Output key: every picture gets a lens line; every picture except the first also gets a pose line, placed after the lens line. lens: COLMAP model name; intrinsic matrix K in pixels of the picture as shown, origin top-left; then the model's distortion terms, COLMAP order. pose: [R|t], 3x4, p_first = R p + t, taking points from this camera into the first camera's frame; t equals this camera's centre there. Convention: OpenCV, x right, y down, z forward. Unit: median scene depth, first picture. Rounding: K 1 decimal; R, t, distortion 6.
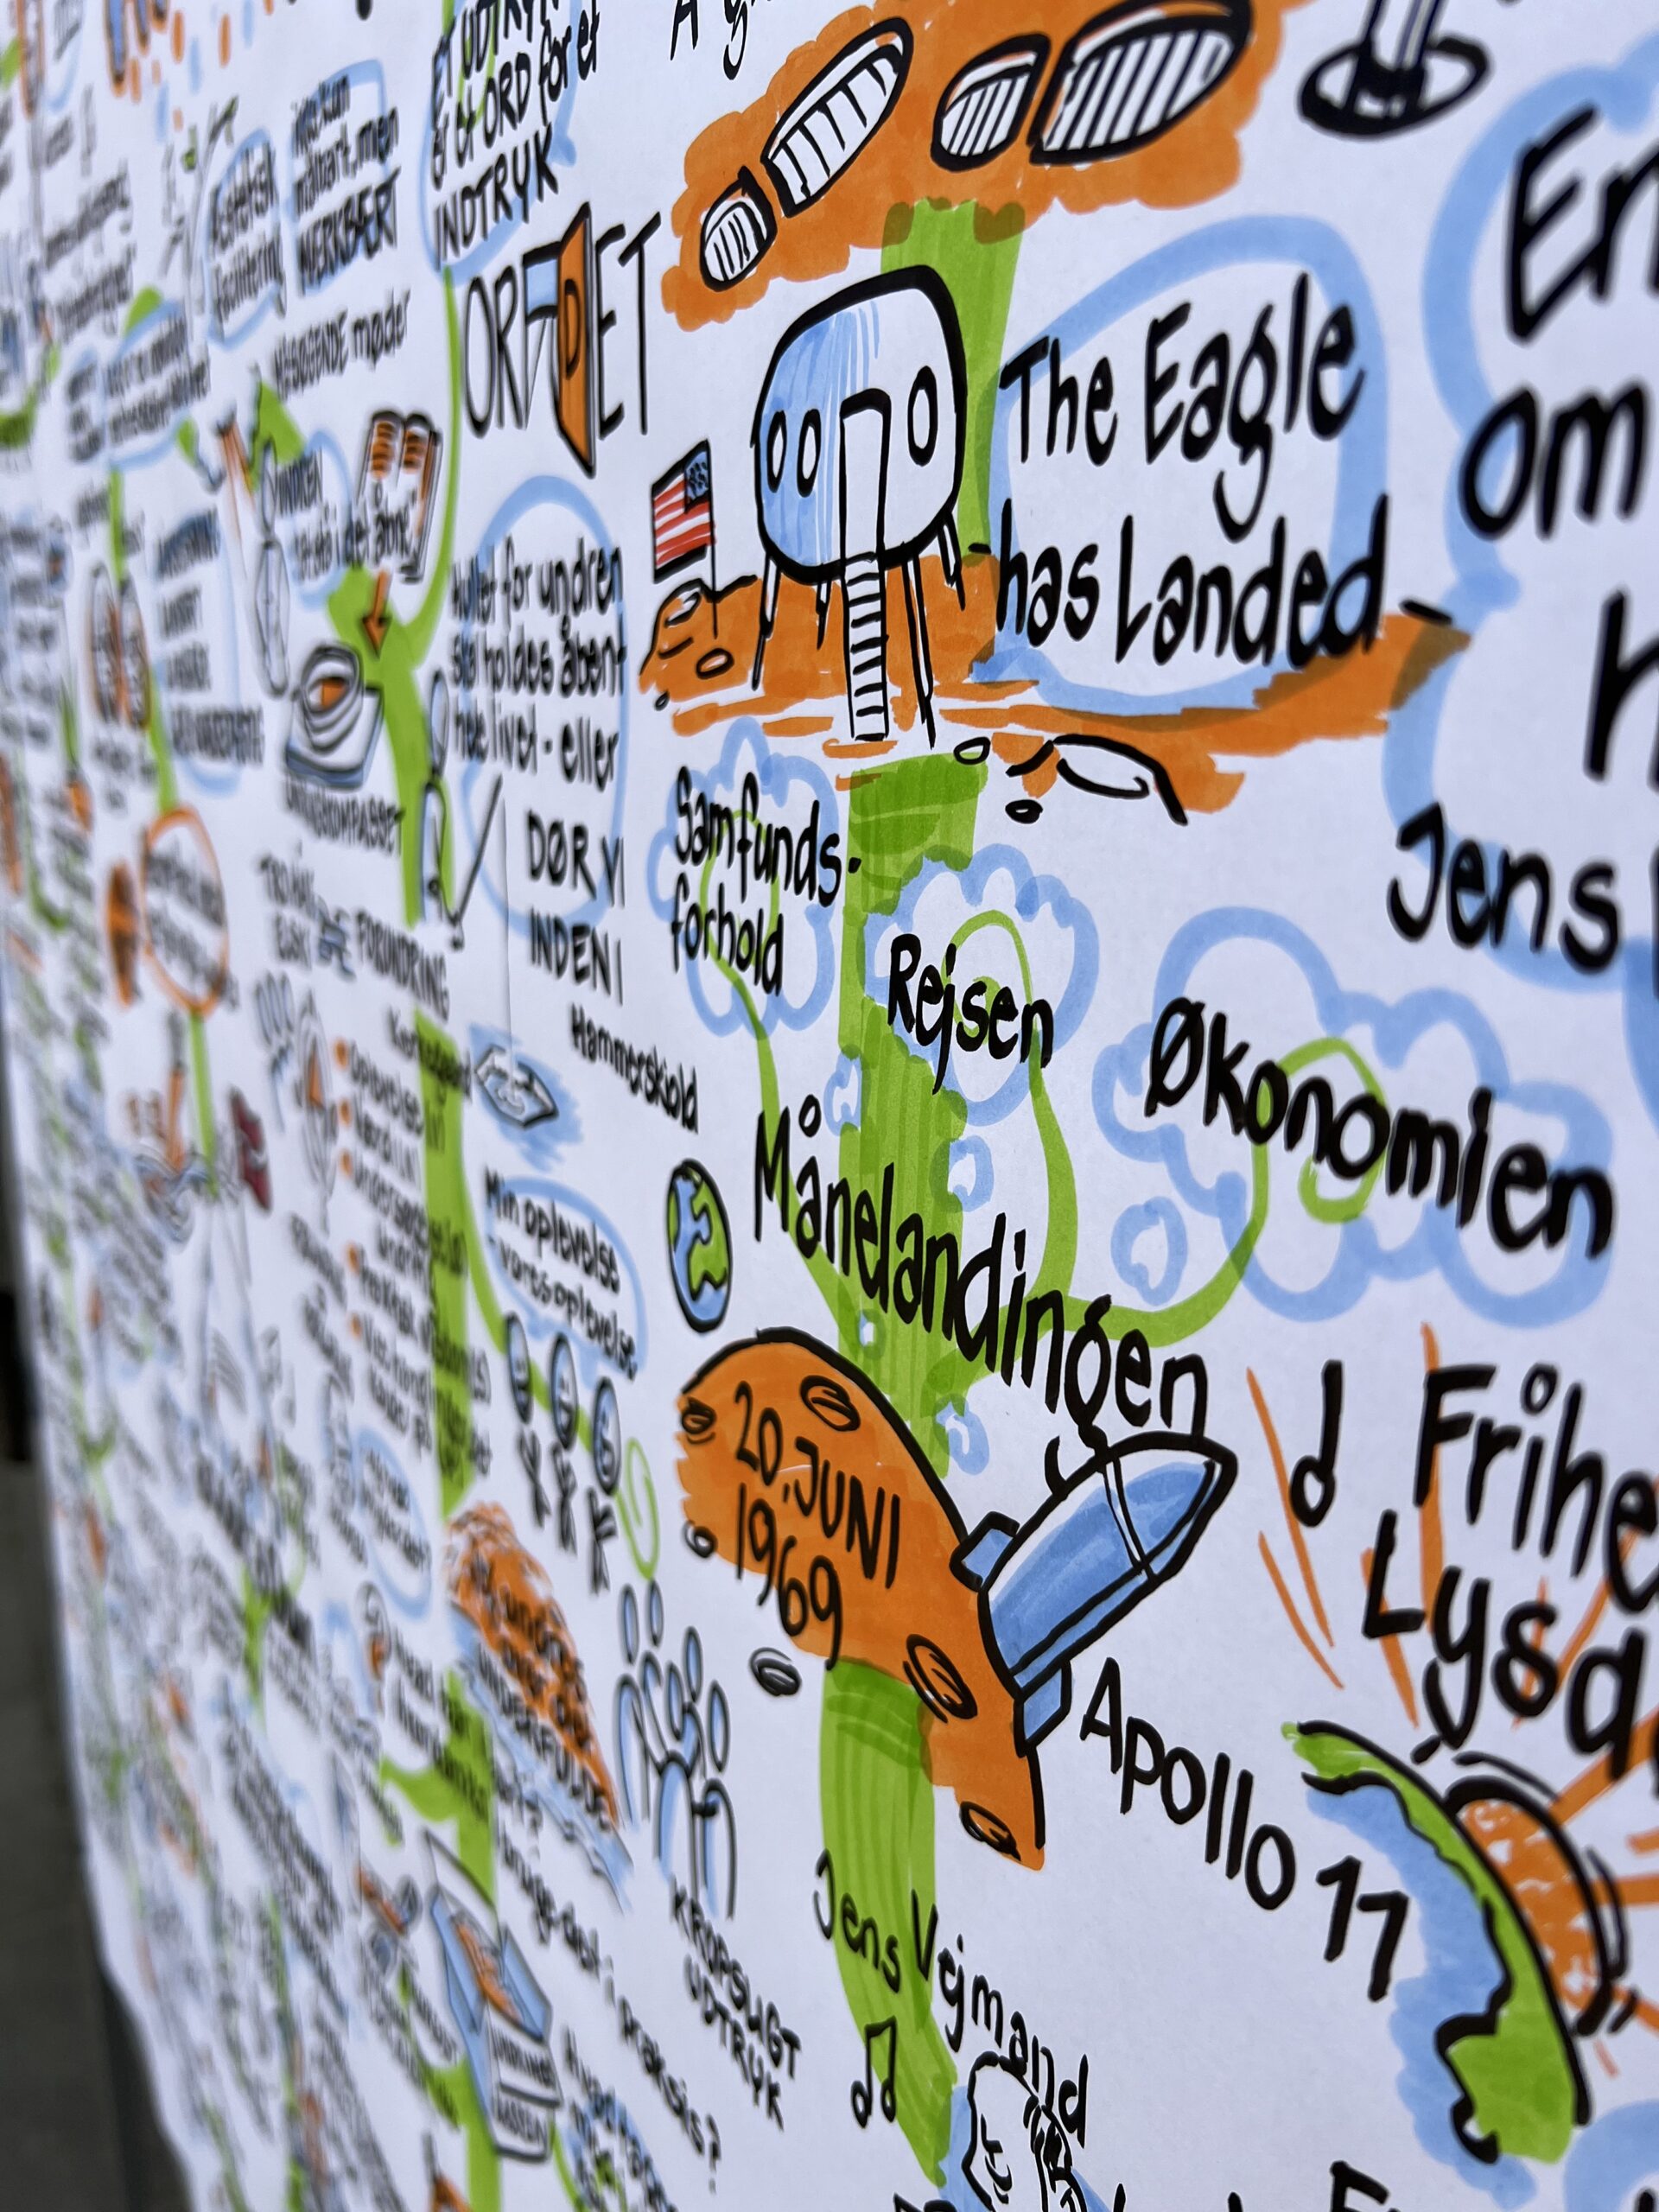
lens RADIAL K [[1725.0, 0, 714.6], [0, 1725.0, 1102.8], [0, 0, 1]] dist [0.074988, -0.238508]
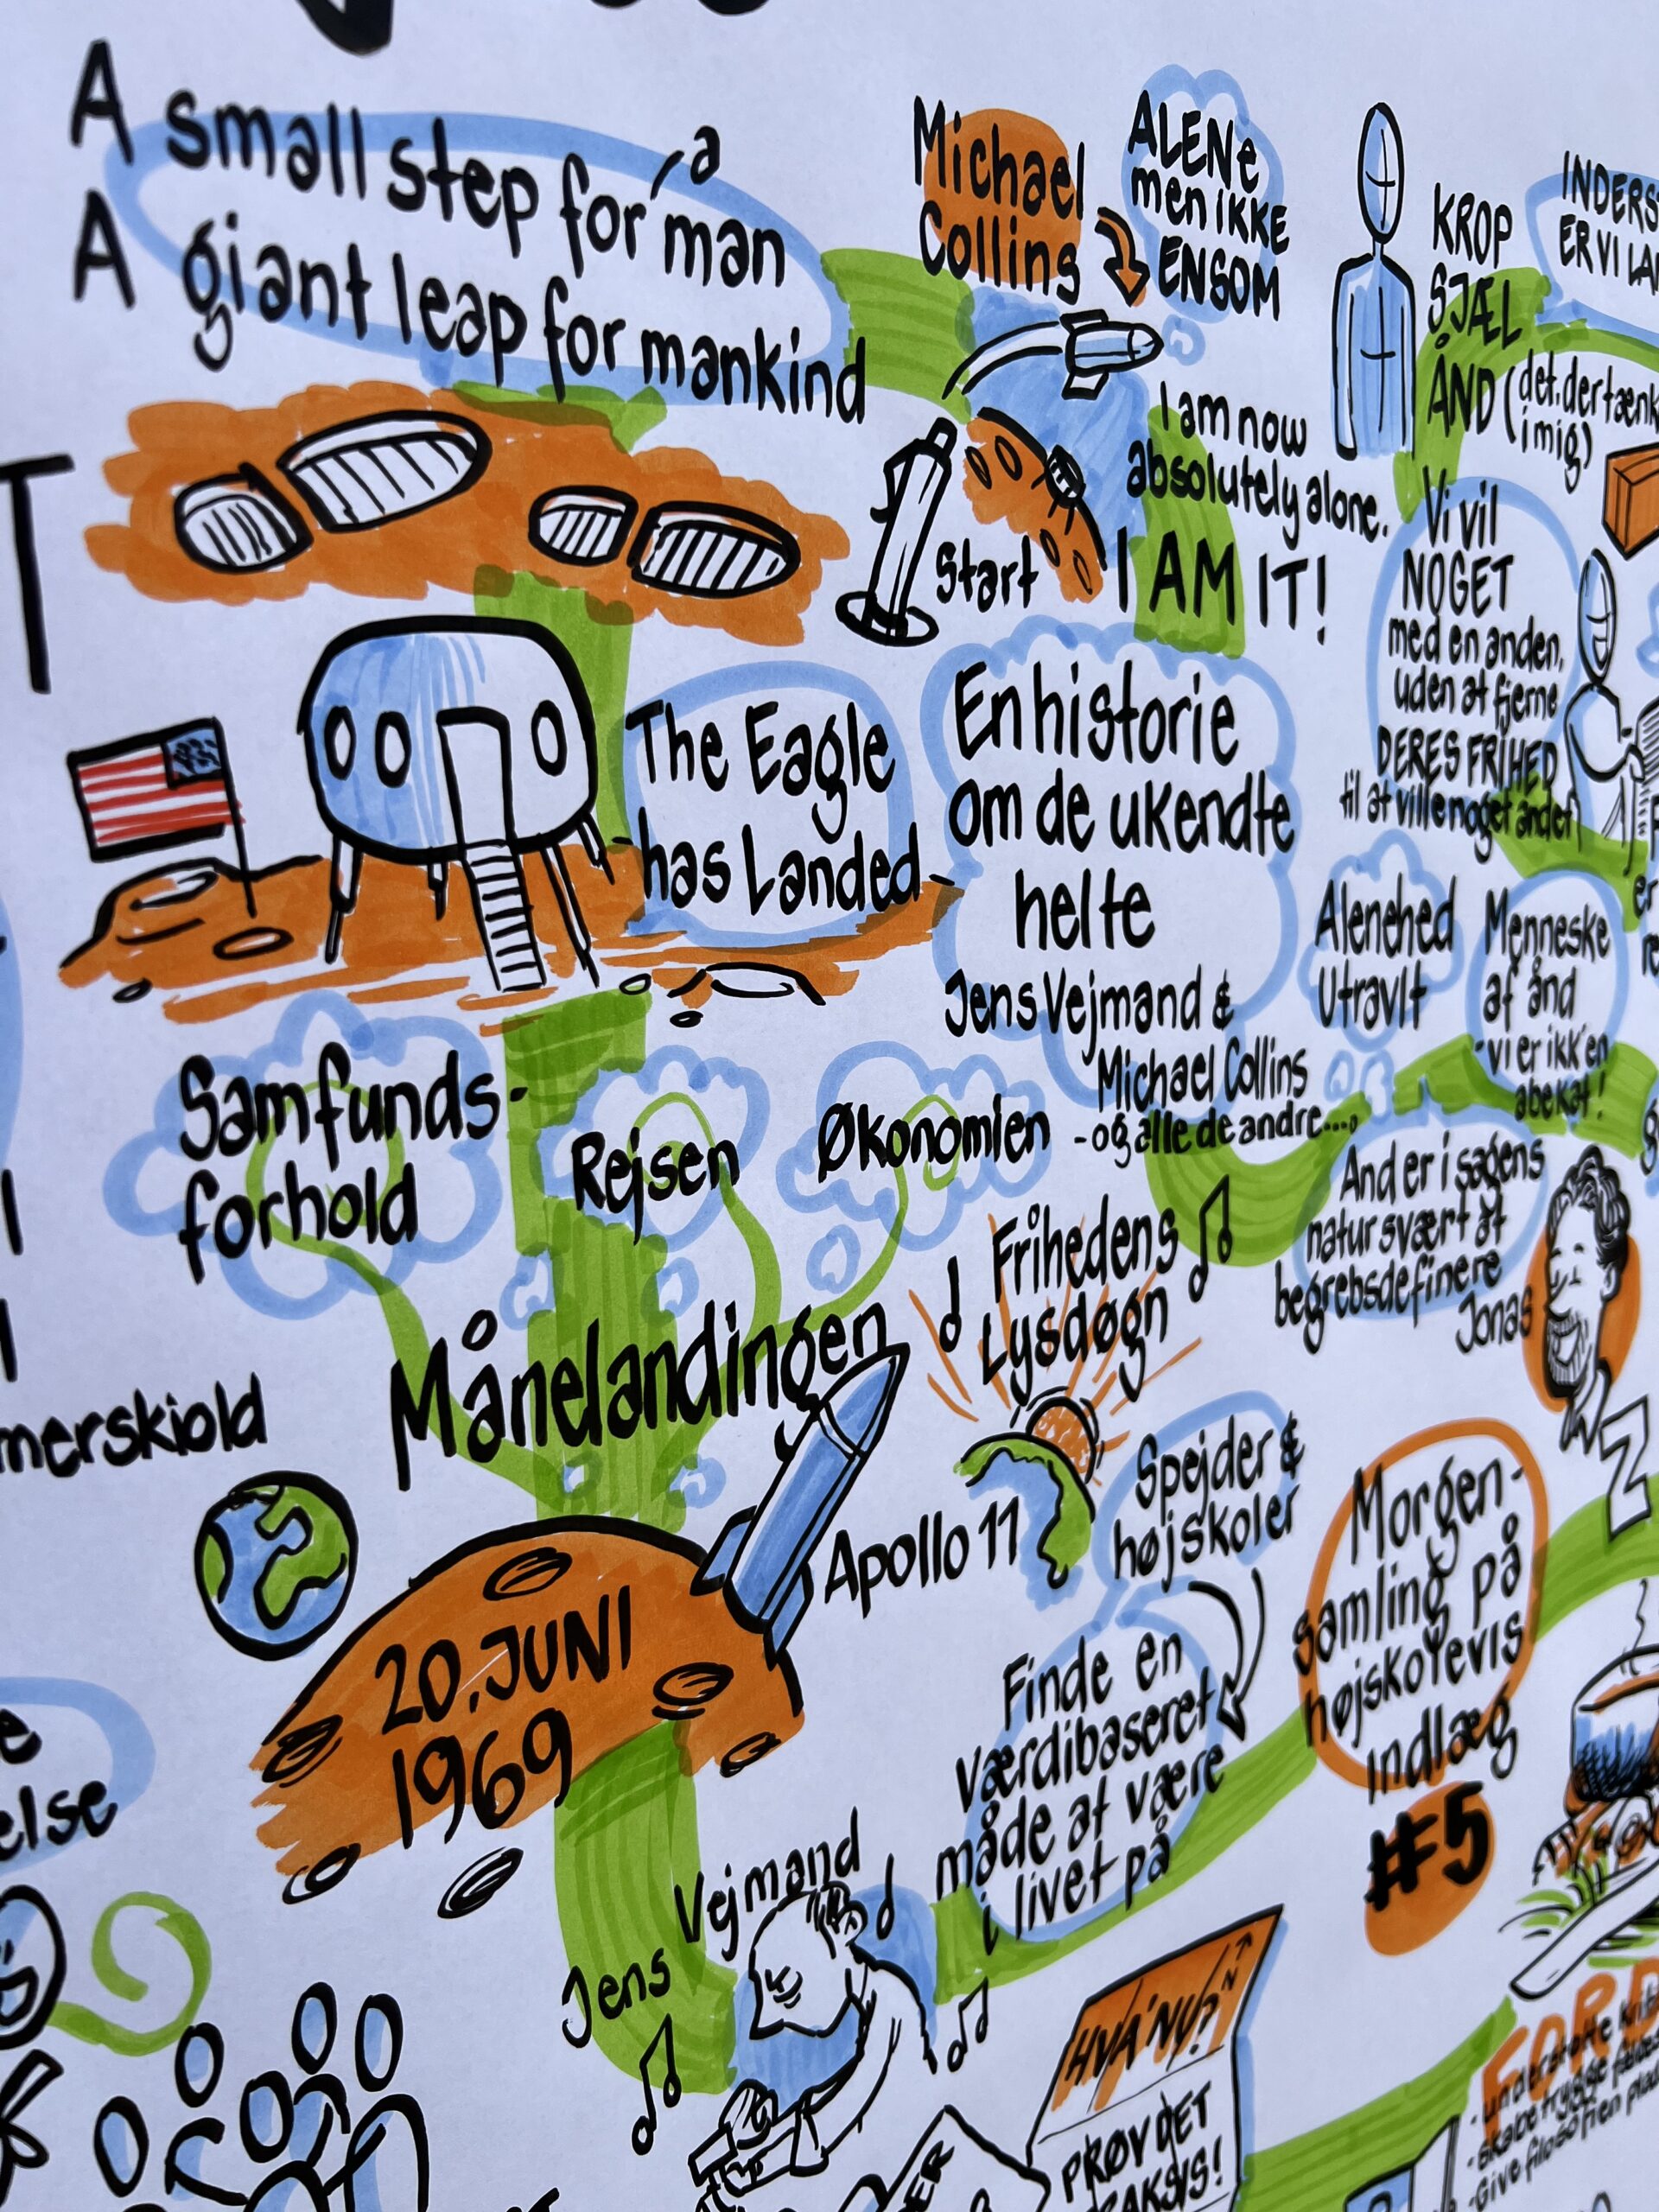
lens RADIAL K [[1716.0, 0, 829.7], [0, 1716.0, 1133.0], [0, 0, 1]] dist [0.005890, -0.011011]
pose [[-0.065697, -0.165373, 0.984040, -1.131147], [0.272387, 0.945745, 0.177123, -0.271709], [-0.959942, 0.279676, -0.017087, 0.851209]]
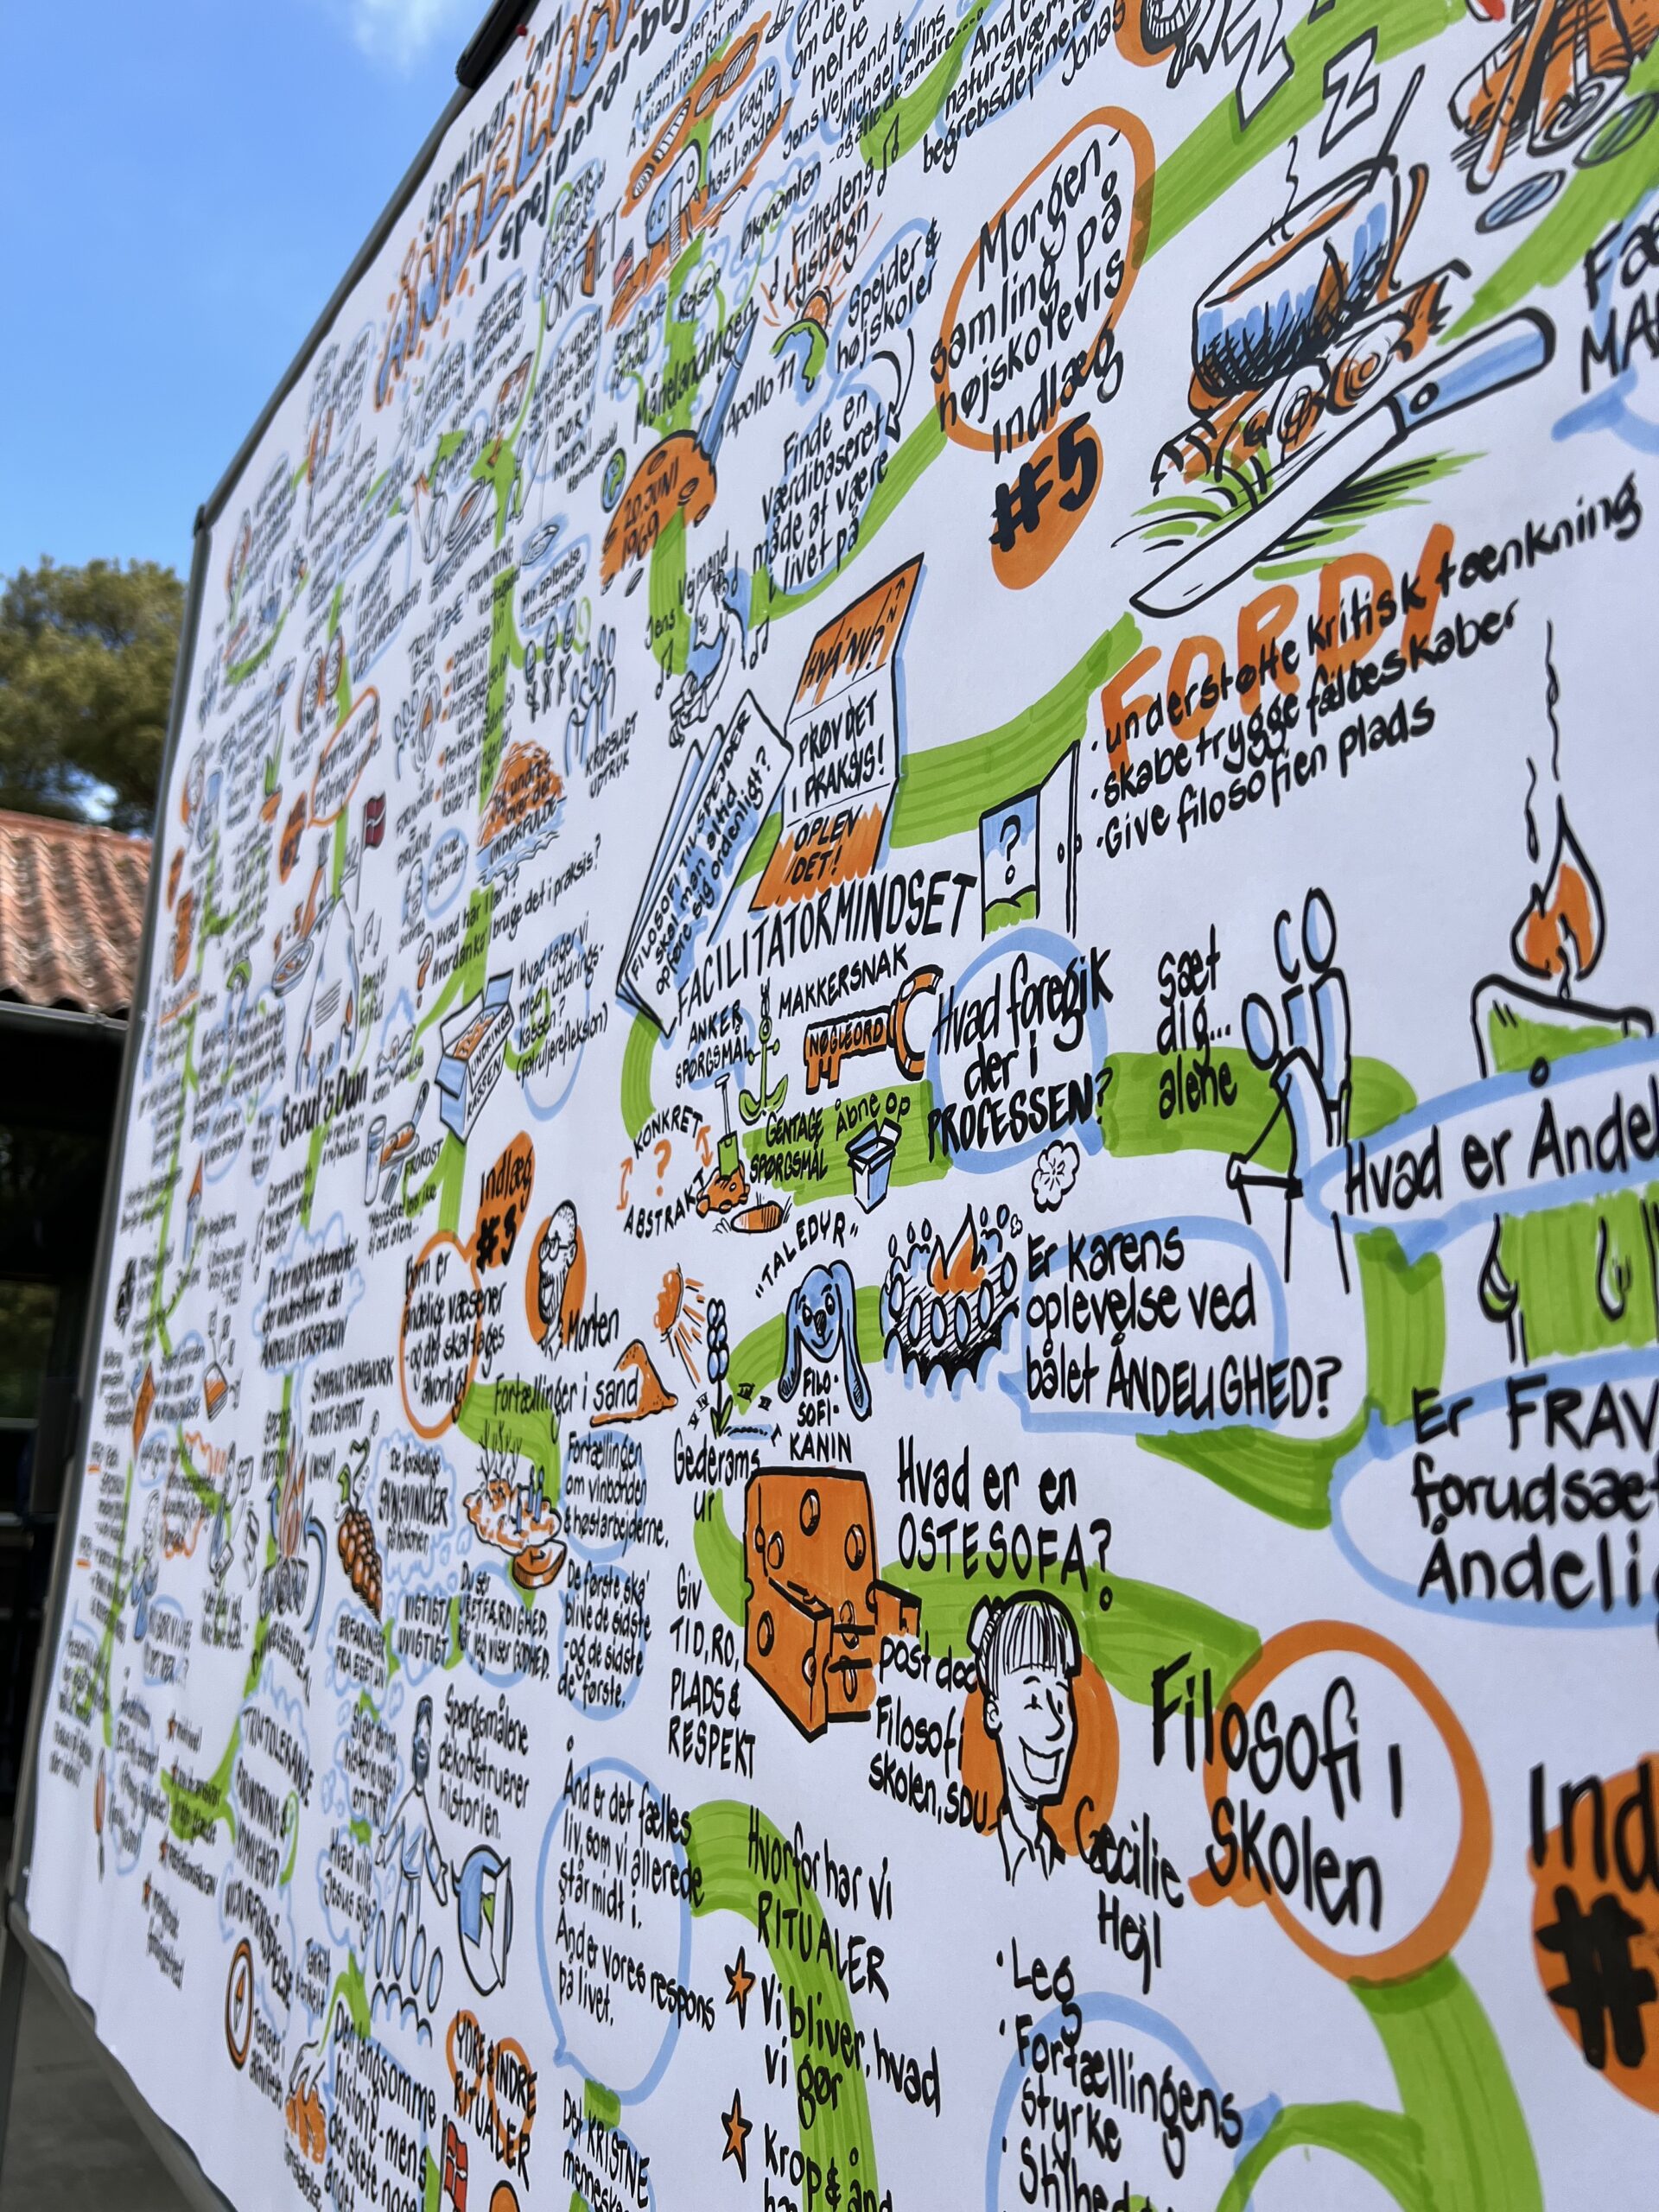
lens RADIAL K [[1669.7, 0, 829.5], [0, 1669.7, 1106.0], [0, 0, 1]] dist [0.115002, -0.304966]
pose [[0.997390, 0.038390, 0.061154, 0.245757], [-0.005789, 0.886737, -0.462238, 2.702790], [-0.071973, 0.460677, 0.884645, -1.105936]]
